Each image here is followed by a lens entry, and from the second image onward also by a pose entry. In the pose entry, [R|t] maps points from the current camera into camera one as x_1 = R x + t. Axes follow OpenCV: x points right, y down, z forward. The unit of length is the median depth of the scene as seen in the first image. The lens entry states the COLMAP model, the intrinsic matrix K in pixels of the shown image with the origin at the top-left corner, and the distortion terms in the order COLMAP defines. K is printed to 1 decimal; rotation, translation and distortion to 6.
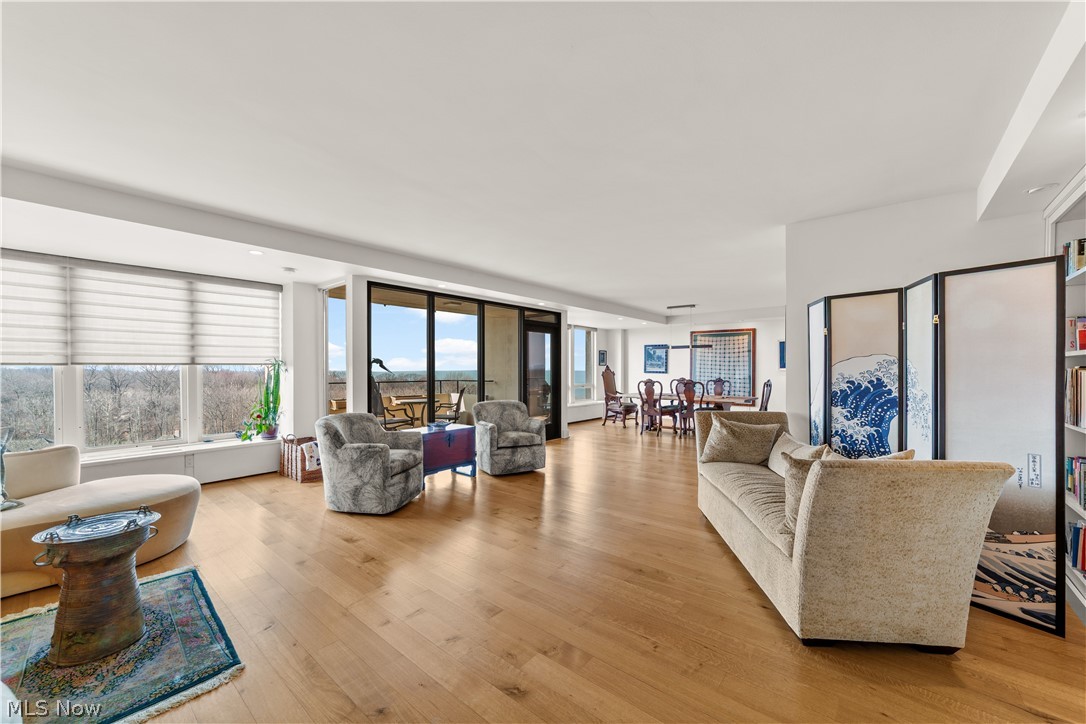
lens RADIAL K [[421.8, 0, 545.0], [0, 421.8, 373.2], [0, 0, 1]] dist [-0.011795, 0.005699]
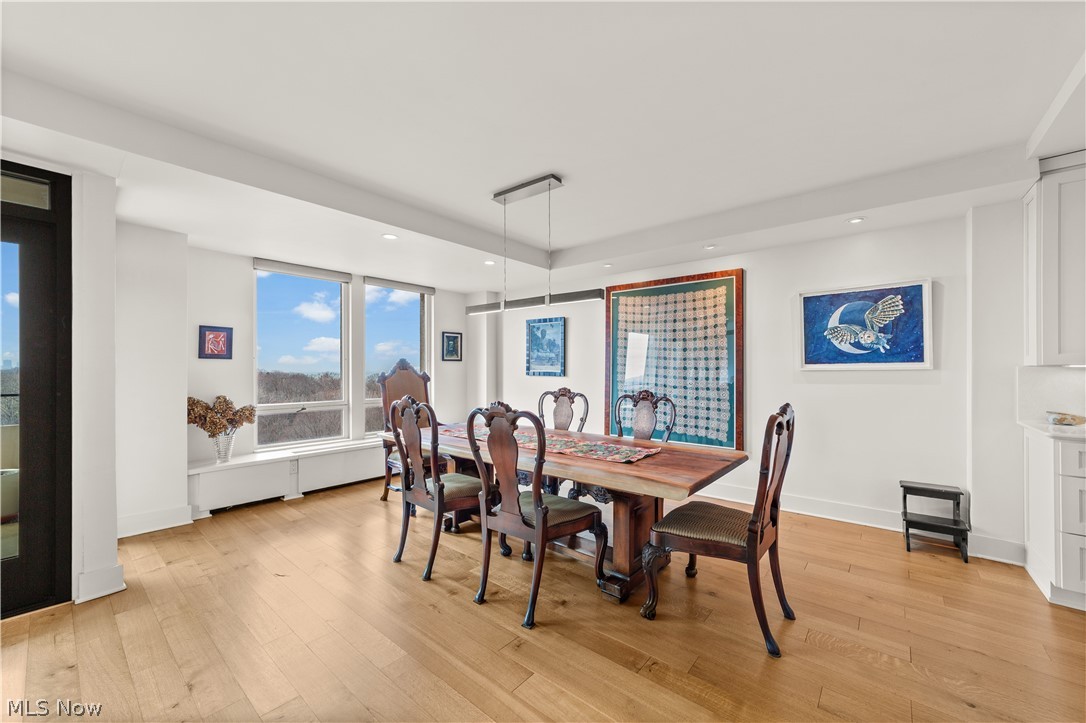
lens RADIAL K [[421.8, 0, 537.4], [0, 421.8, 366.5], [0, 0, 1]] dist [-0.011795, 0.005699]
pose [[0.999868, -0.000702, -0.016237, 0.320157], [0.000448, 0.999877, -0.015652, -0.003635], [0.016246, 0.015642, 0.999746, 0.614981]]
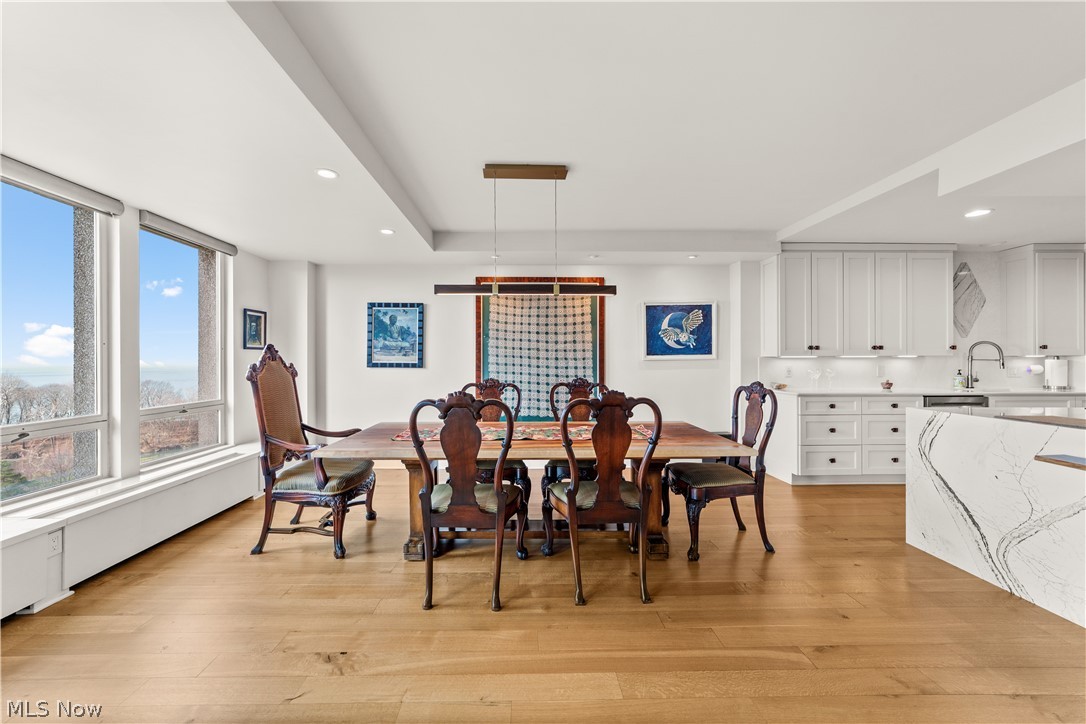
lens RADIAL K [[421.8, 0, 529.4], [0, 421.8, 362.8], [0, 0, 1]] dist [-0.011795, 0.005699]
pose [[0.763511, -0.007014, 0.645757, 0.103331], [0.010627, 0.999942, -0.001703, -0.003231], [-0.645708, 0.008162, 0.763541, 0.704363]]
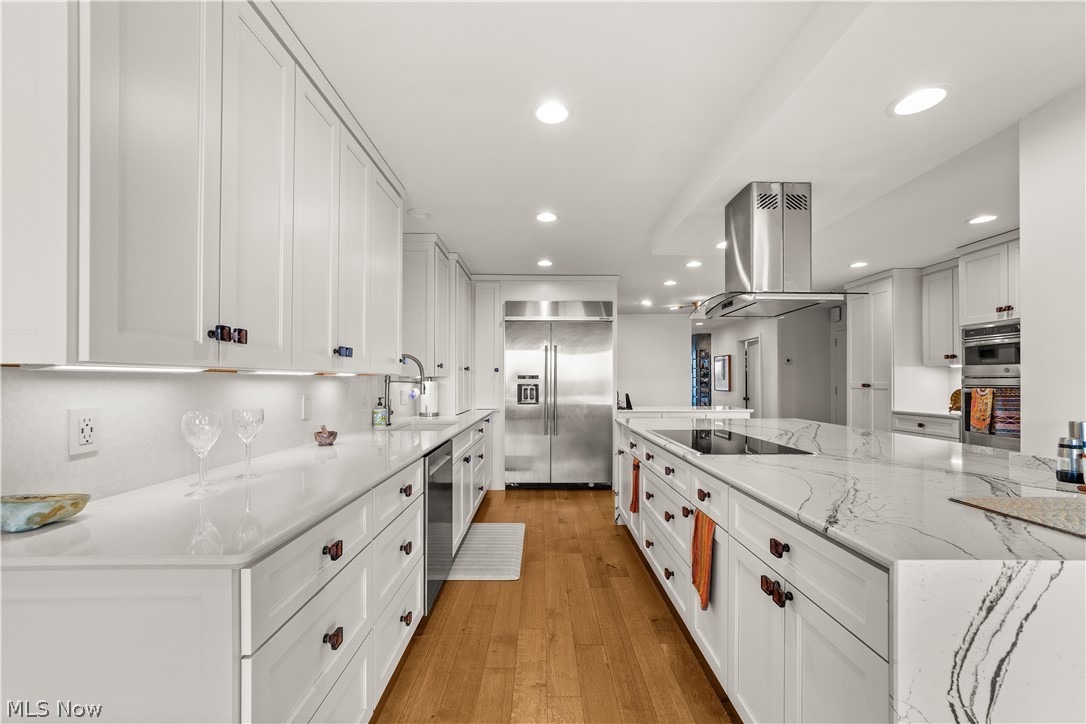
lens RADIAL K [[421.8, 0, 546.5], [0, 421.8, 377.4], [0, 0, 1]] dist [-0.011795, 0.005699]
pose [[-0.649119, 0.003763, 0.760678, 0.504755], [0.005929, 0.999982, 0.000113, -0.004594], [-0.760664, 0.004583, -0.649129, 0.870919]]
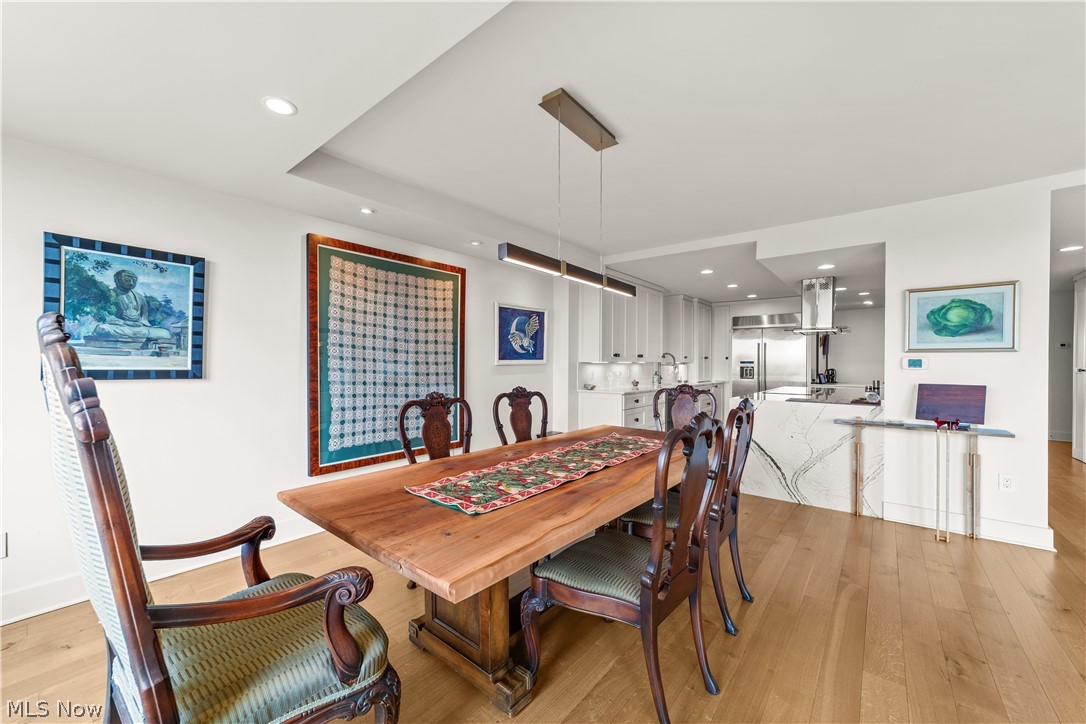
lens RADIAL K [[421.8, 0, 537.9], [0, 421.8, 365.7], [0, 0, 1]] dist [-0.011795, 0.005699]
pose [[0.000523, -0.007414, 0.999972, 0.059412], [0.008235, 0.999939, 0.007410, -0.008366], [-0.999966, 0.008231, 0.000584, 0.974611]]
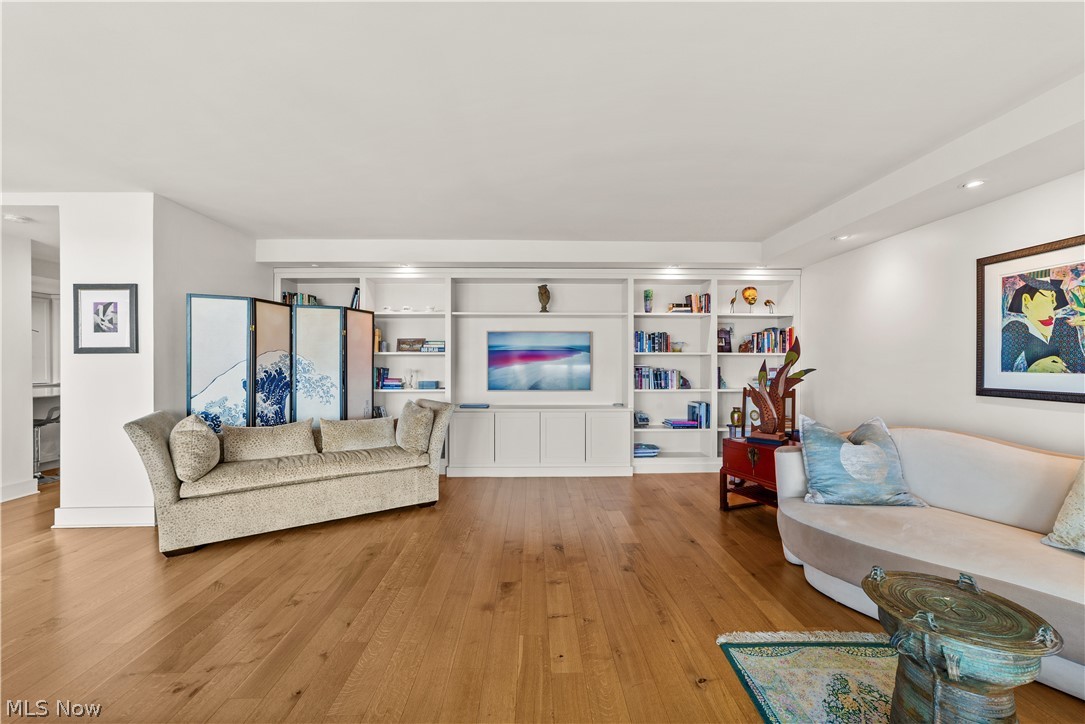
lens RADIAL K [[421.4, 0, 537.2], [0, 421.4, 366.0], [0, 0, 1]] dist [-0.011795, 0.005699]
pose [[-0.640851, -0.005338, 0.767647, -0.242452], [0.008972, 0.999855, 0.014443, -0.001708], [-0.767613, 0.016144, -0.640710, 0.395087]]
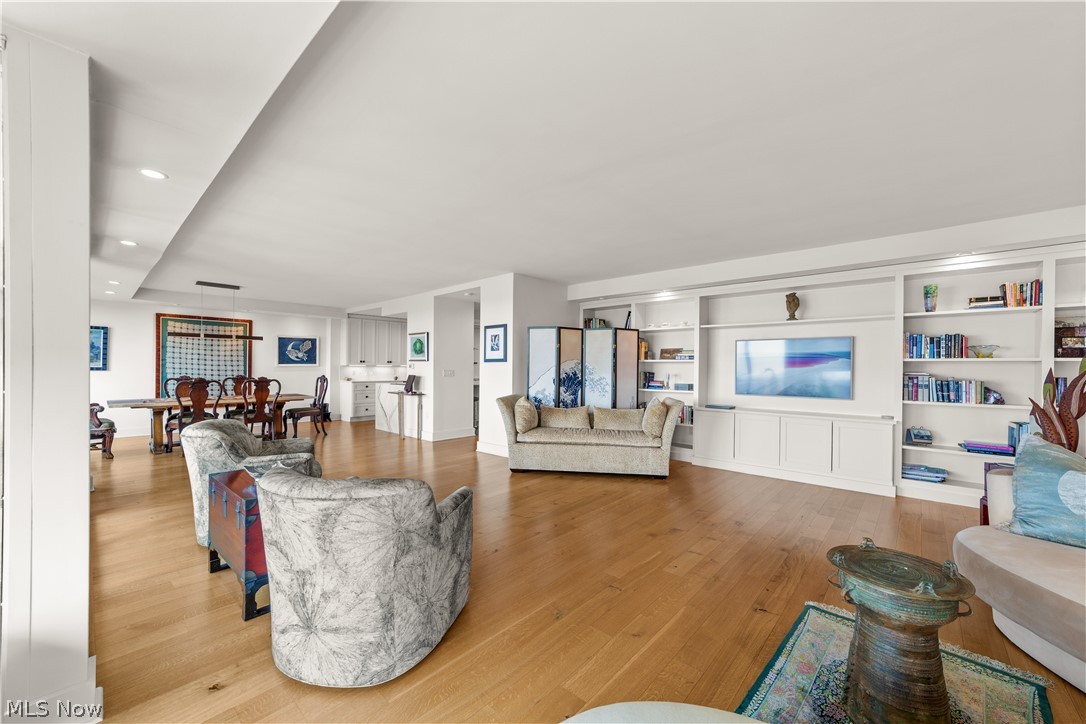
lens RADIAL K [[421.8, 0, 539.9], [0, 421.8, 371.9], [0, 0, 1]] dist [-0.011795, 0.005699]
pose [[0.057837, -0.012236, 0.998251, -0.399318], [0.004149, 0.999919, 0.012016, -0.002688], [-0.998317, 0.003447, 0.057883, 0.338548]]
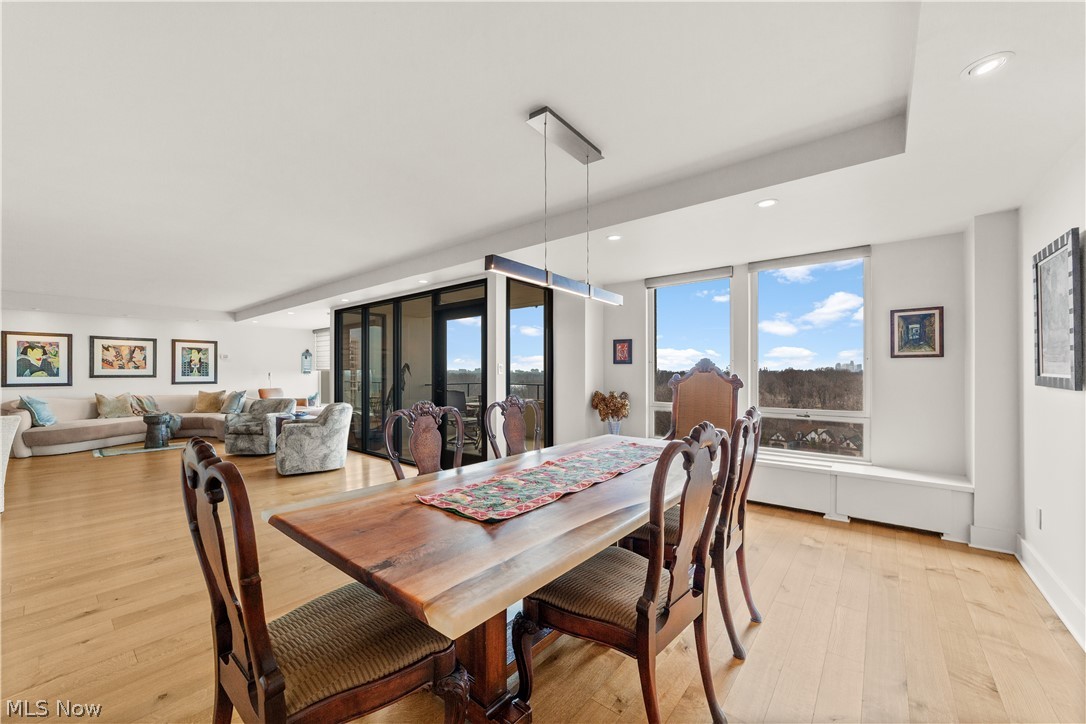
lens RADIAL K [[421.8, 0, 555.0], [0, 421.8, 372.5], [0, 0, 1]] dist [-0.011795, 0.005699]
pose [[0.012320, 0.001410, -0.999923, 0.562562], [-0.006965, 0.999975, 0.001324, -0.006689], [0.999900, 0.006948, 0.012330, 0.935578]]
